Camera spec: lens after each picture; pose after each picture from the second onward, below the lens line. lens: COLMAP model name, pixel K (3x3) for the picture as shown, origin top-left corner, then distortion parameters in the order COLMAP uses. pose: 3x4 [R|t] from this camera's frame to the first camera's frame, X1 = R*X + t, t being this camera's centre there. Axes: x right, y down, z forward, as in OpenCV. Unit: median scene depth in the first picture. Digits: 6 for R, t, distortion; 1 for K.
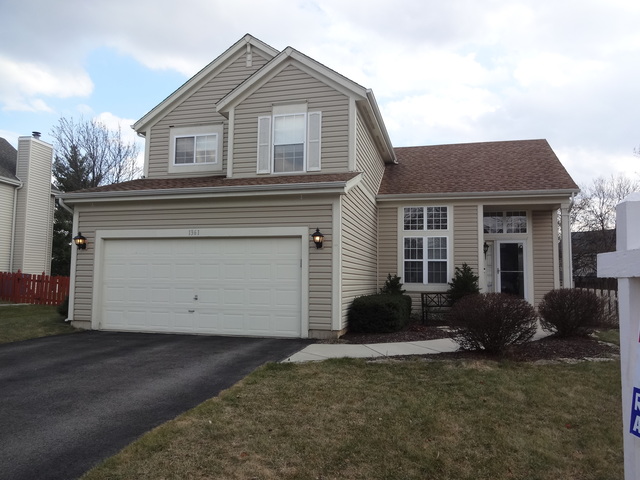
lens RADIAL K [[470.6, 0, 317.6], [0, 470.6, 236.7], [0, 0, 1]] dist [-0.014298, 0.015480]
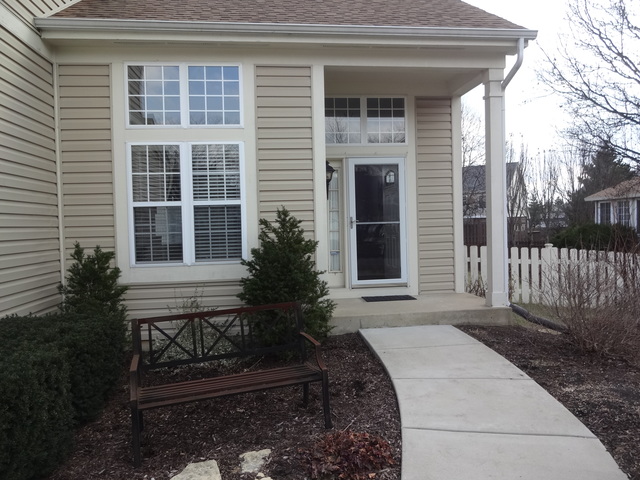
lens RADIAL K [[470.6, 0, 319.0], [0, 470.6, 238.3], [0, 0, 1]] dist [-0.014298, 0.015480]
pose [[0.934604, -0.047636, 0.352487, 0.192224], [0.004056, 0.992354, 0.123355, 0.031005], [-0.355668, -0.113858, 0.927651, 0.593030]]
